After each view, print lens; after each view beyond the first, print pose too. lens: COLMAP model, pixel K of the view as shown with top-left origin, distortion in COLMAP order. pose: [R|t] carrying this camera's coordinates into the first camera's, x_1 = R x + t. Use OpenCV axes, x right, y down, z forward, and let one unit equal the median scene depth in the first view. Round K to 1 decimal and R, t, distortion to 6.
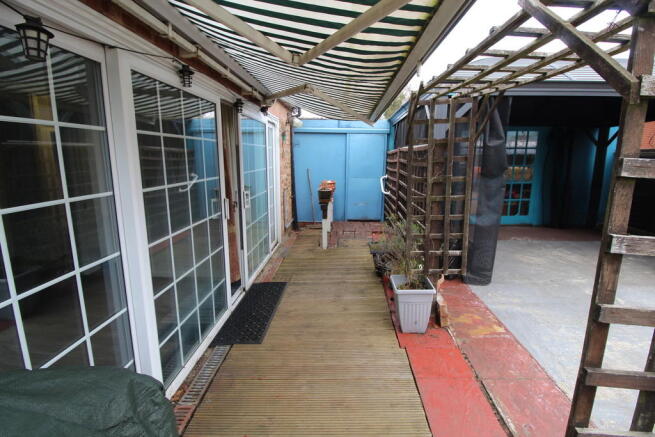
lens RADIAL K [[308.3, 0, 329.1], [0, 308.3, 209.6], [0, 0, 1]] dist [-0.018620, -0.000618]
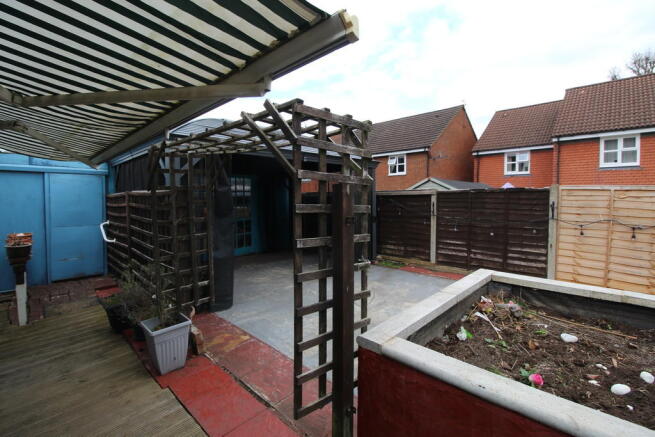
lens RADIAL K [[308.3, 0, 329.1], [0, 308.3, 209.6], [0, 0, 1]] dist [-0.018620, -0.000618]
pose [[0.666883, -0.040197, 0.744077, -0.102158], [0.137855, 0.987963, -0.070181, 0.010763], [-0.732300, 0.149377, 0.664397, -0.127120]]
